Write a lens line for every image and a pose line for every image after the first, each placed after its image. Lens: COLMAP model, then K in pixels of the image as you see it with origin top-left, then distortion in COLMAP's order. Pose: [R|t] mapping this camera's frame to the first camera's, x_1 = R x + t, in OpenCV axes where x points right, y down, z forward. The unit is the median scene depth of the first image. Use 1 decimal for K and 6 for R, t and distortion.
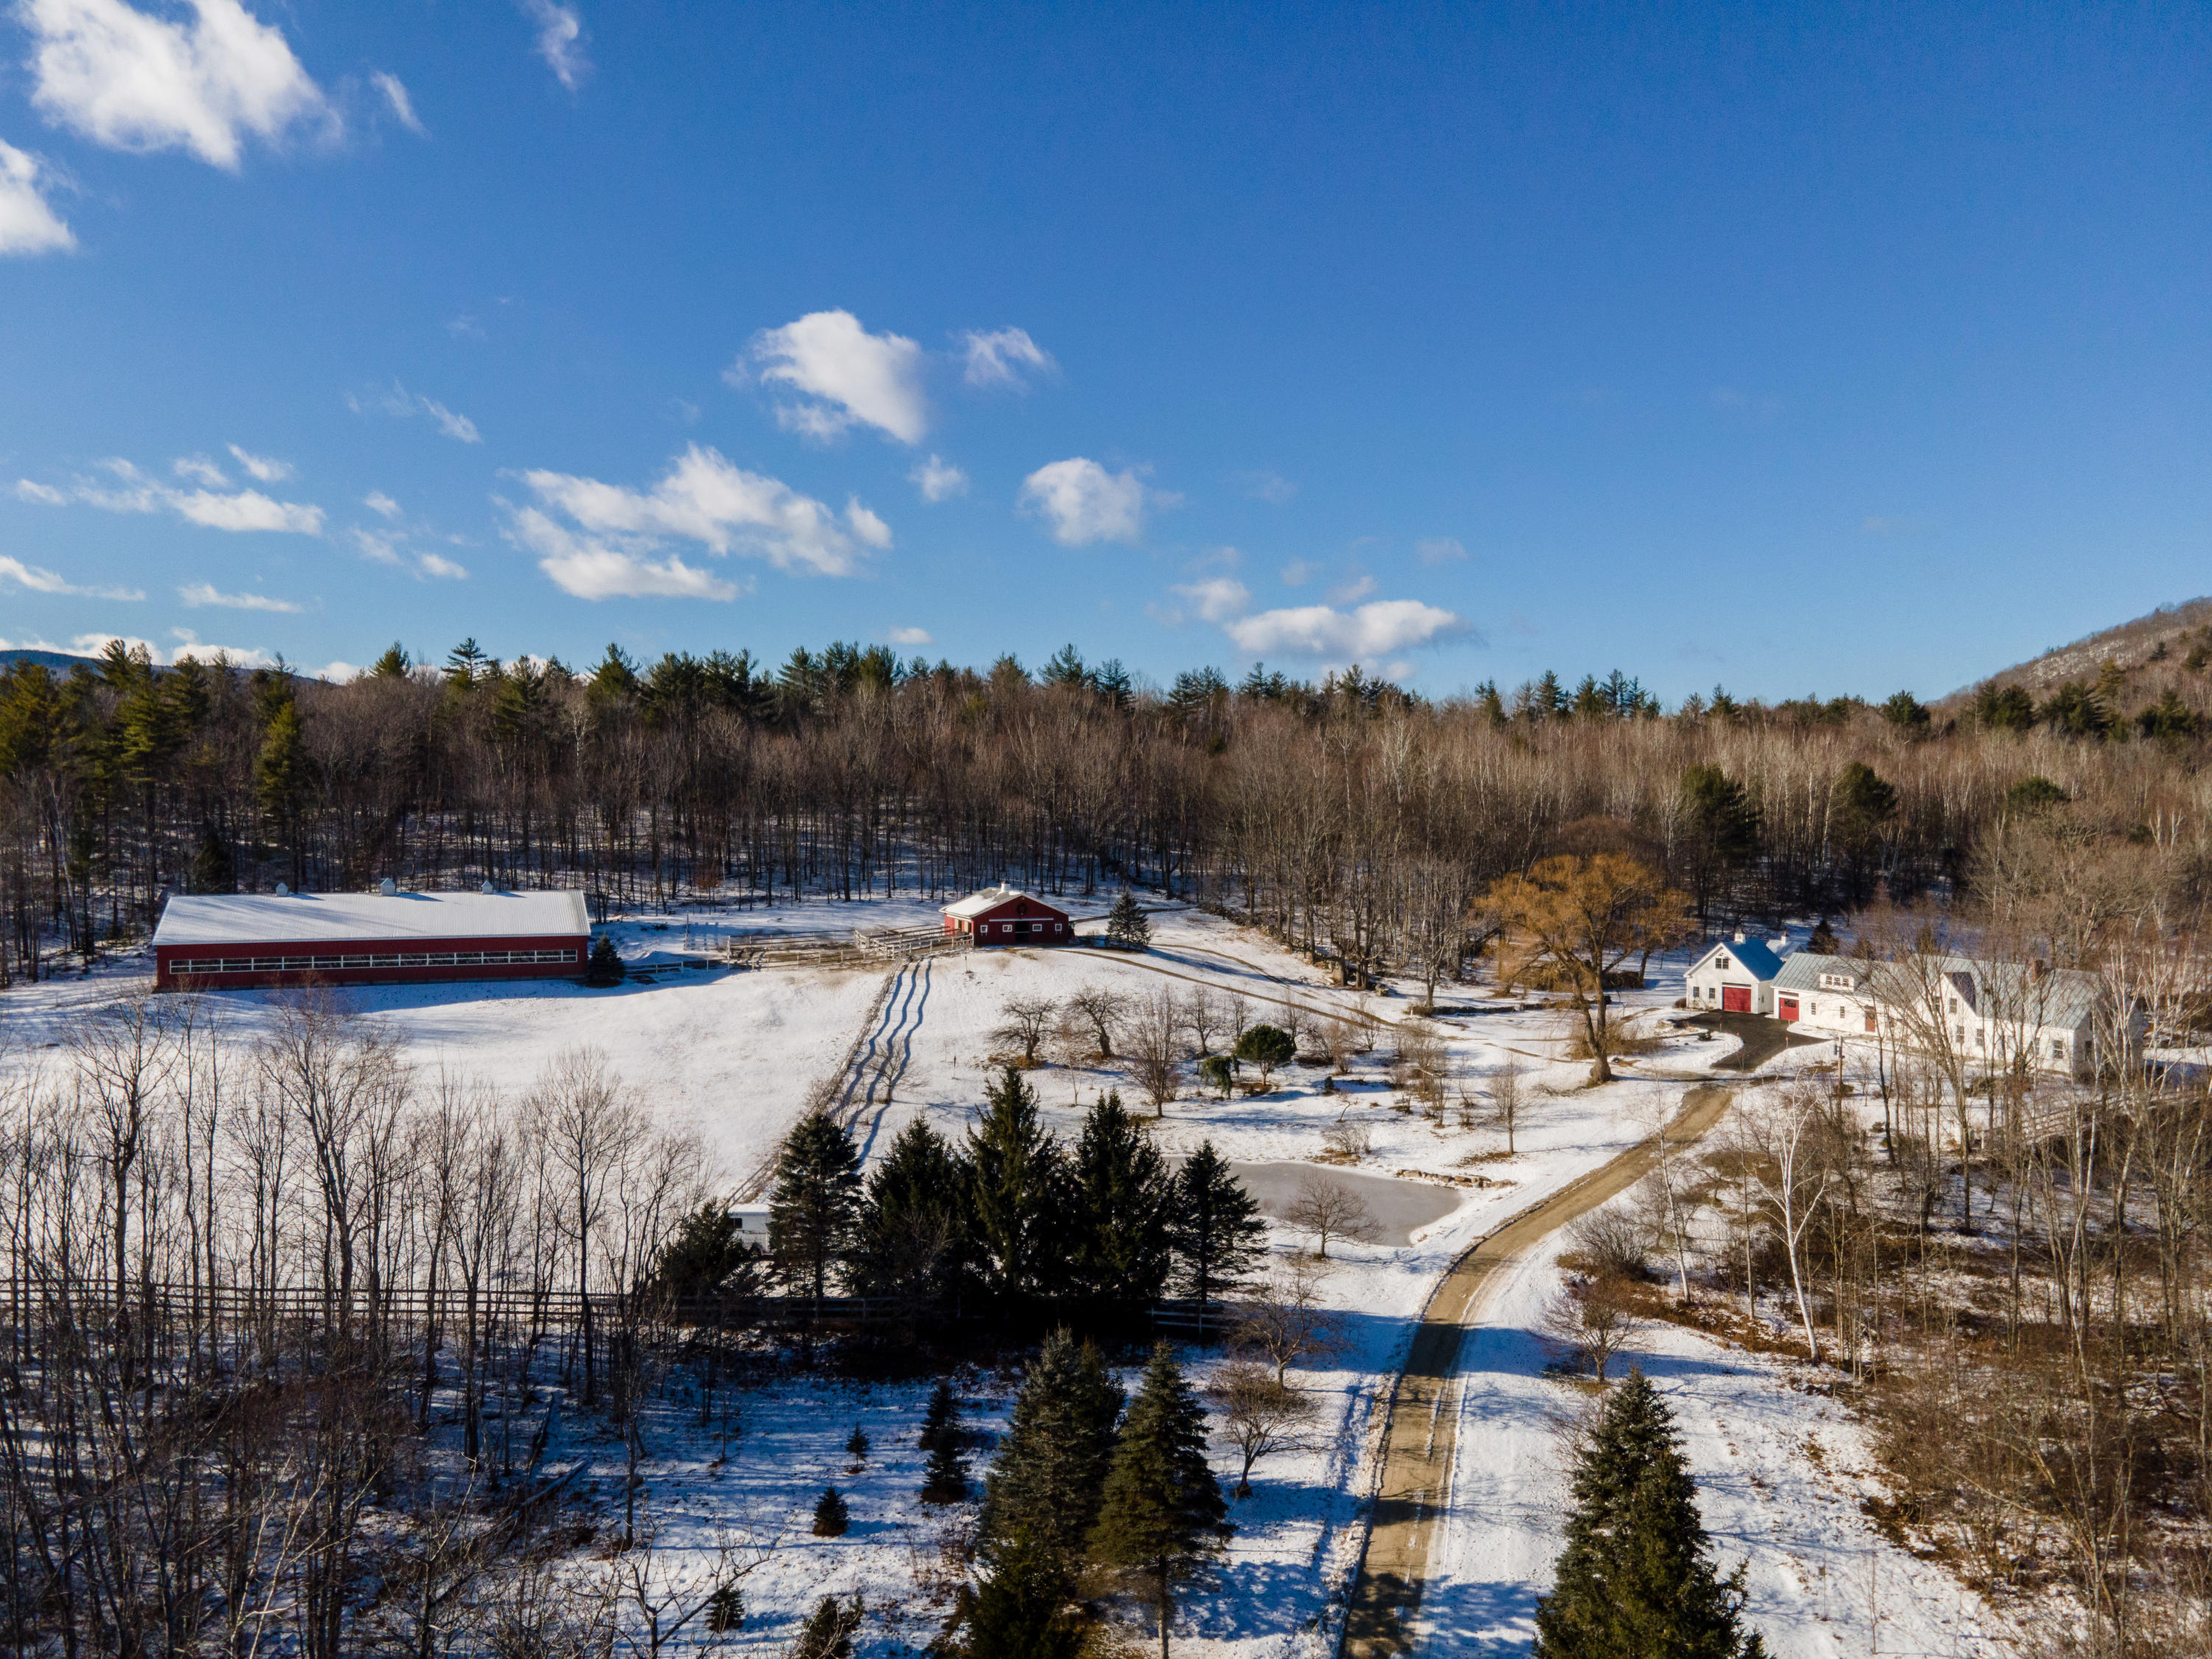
lens RADIAL K [[1601.2, 0, 1098.9], [0, 1601.2, 826.9], [0, 0, 1]] dist [0.034948, 0.018804]
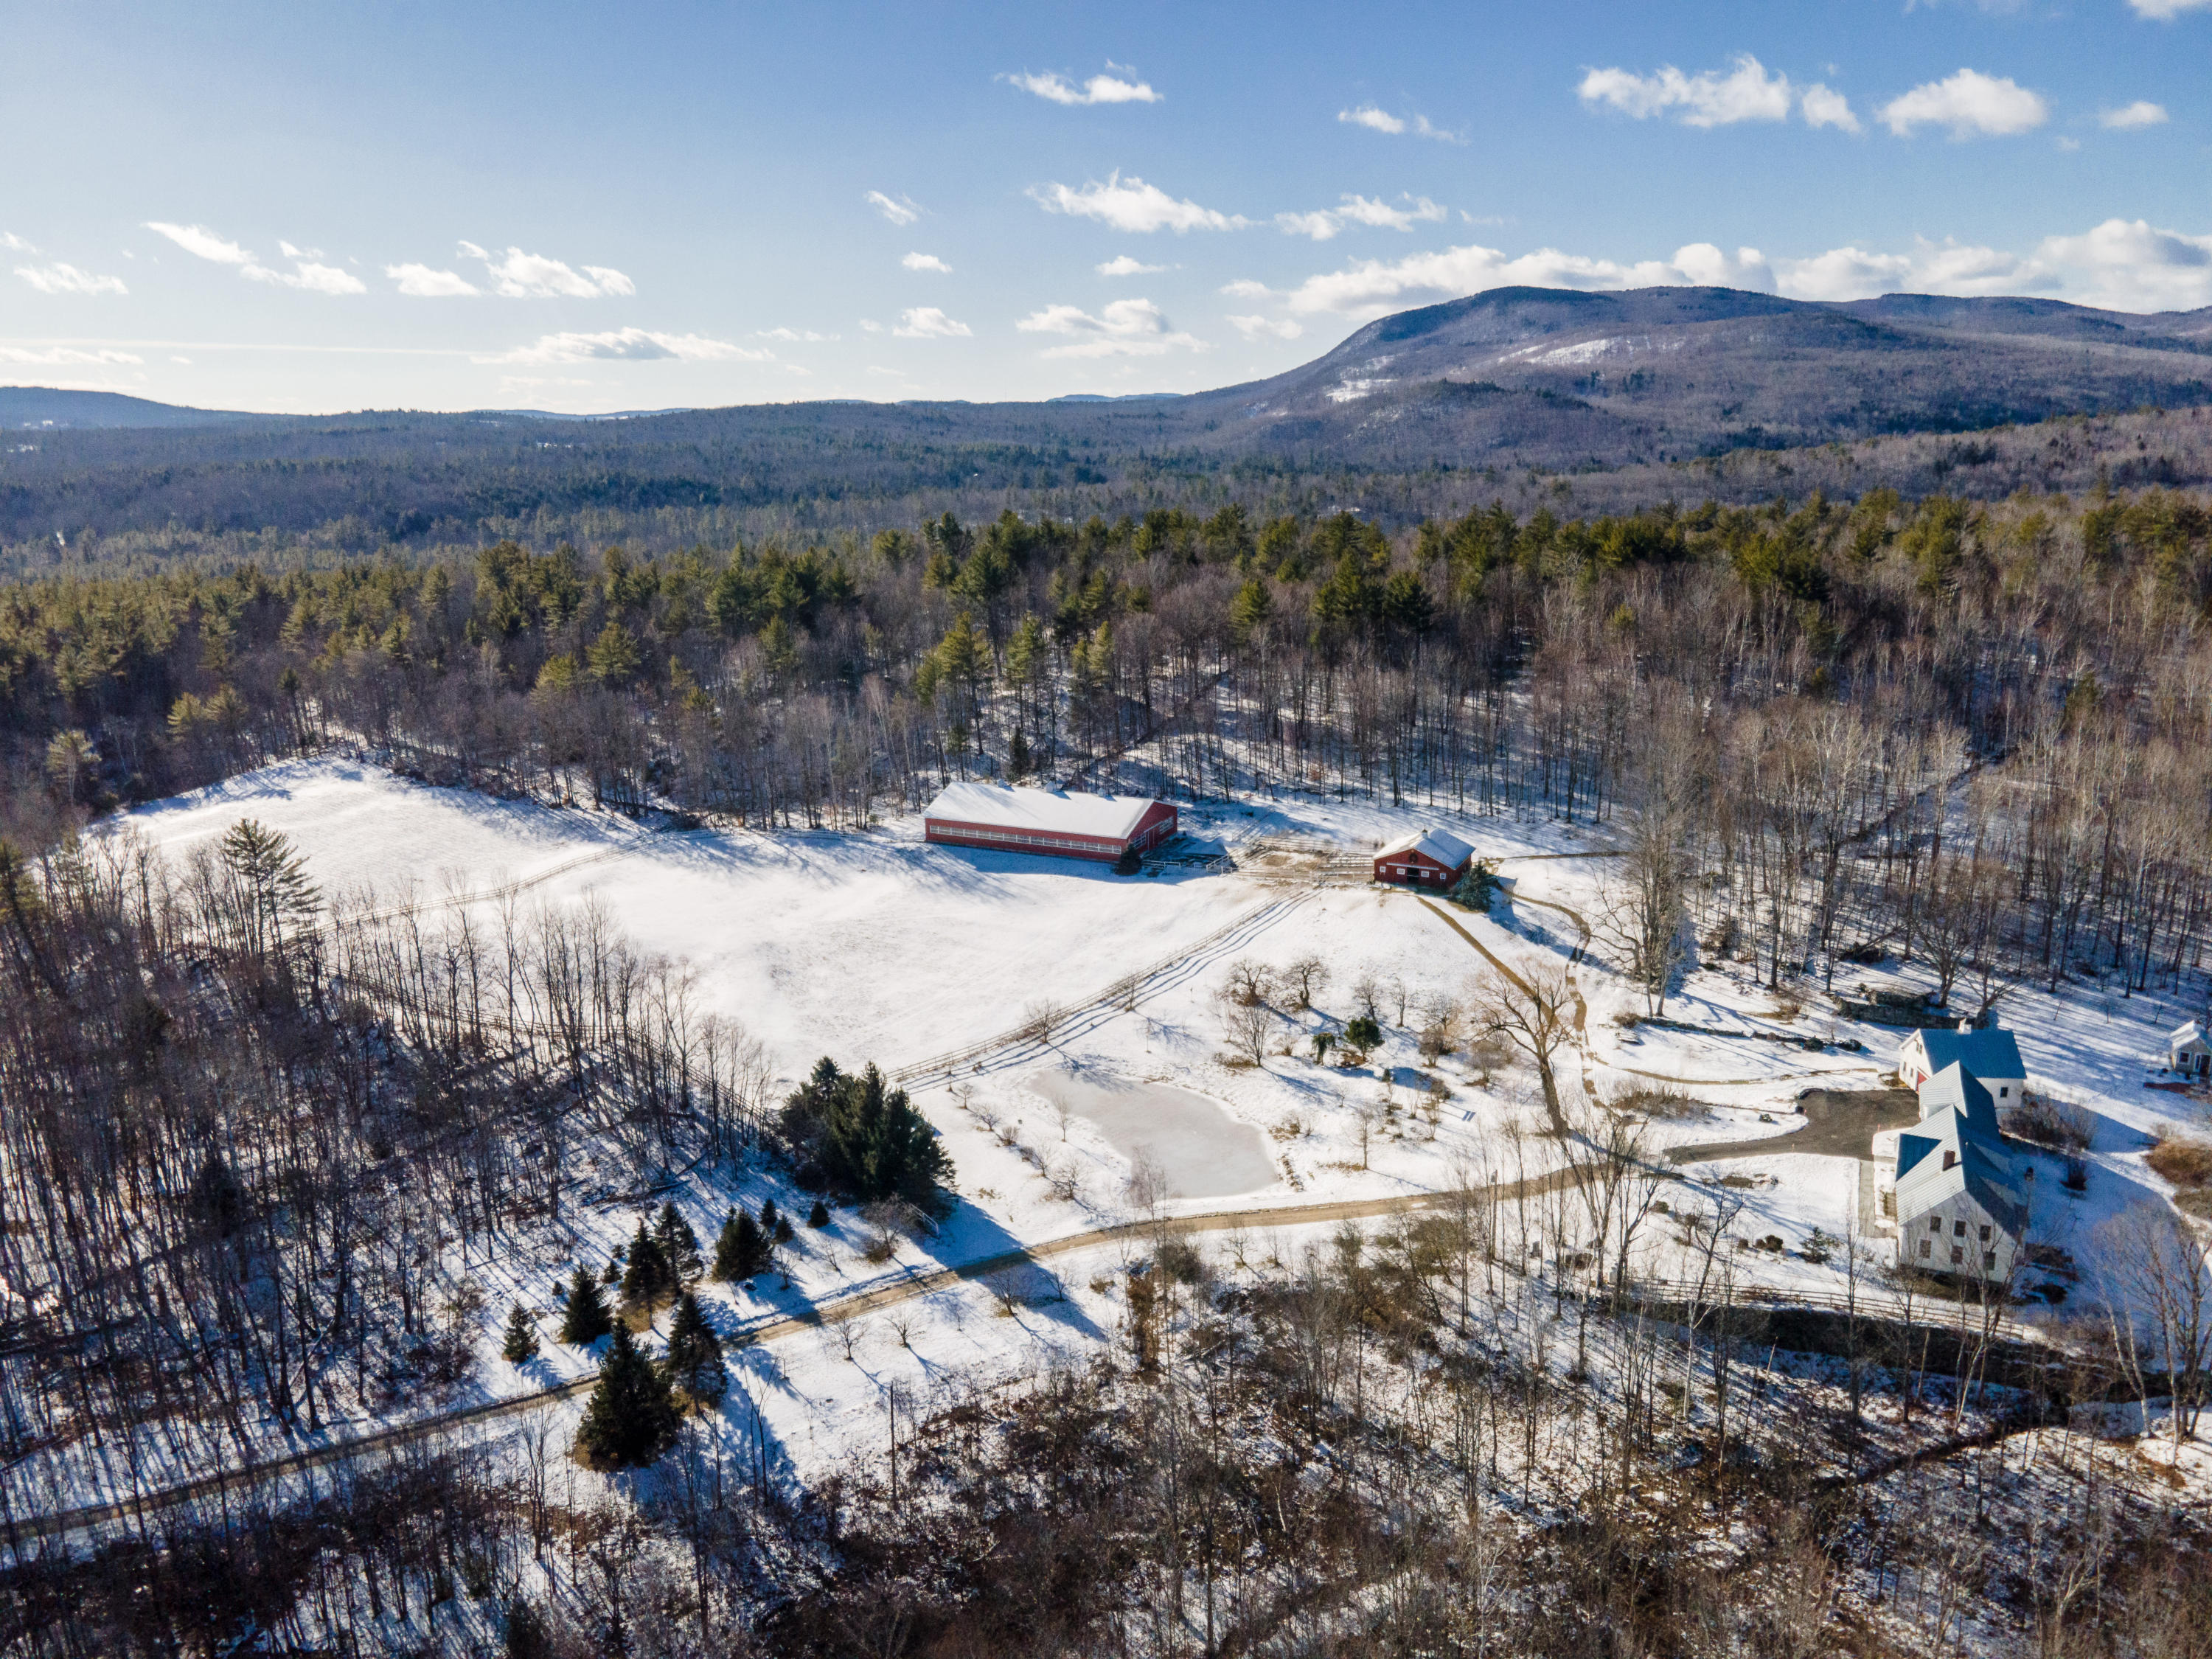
lens RADIAL K [[1601.2, 0, 1100.3], [0, 1601.2, 828.1], [0, 0, 1]] dist [0.034948, 0.018804]
pose [[0.667982, 0.166478, -0.725317, 0.905055], [0.014012, 0.971670, 0.235926, -0.353920], [0.744045, -0.167758, 0.646726, -0.019722]]
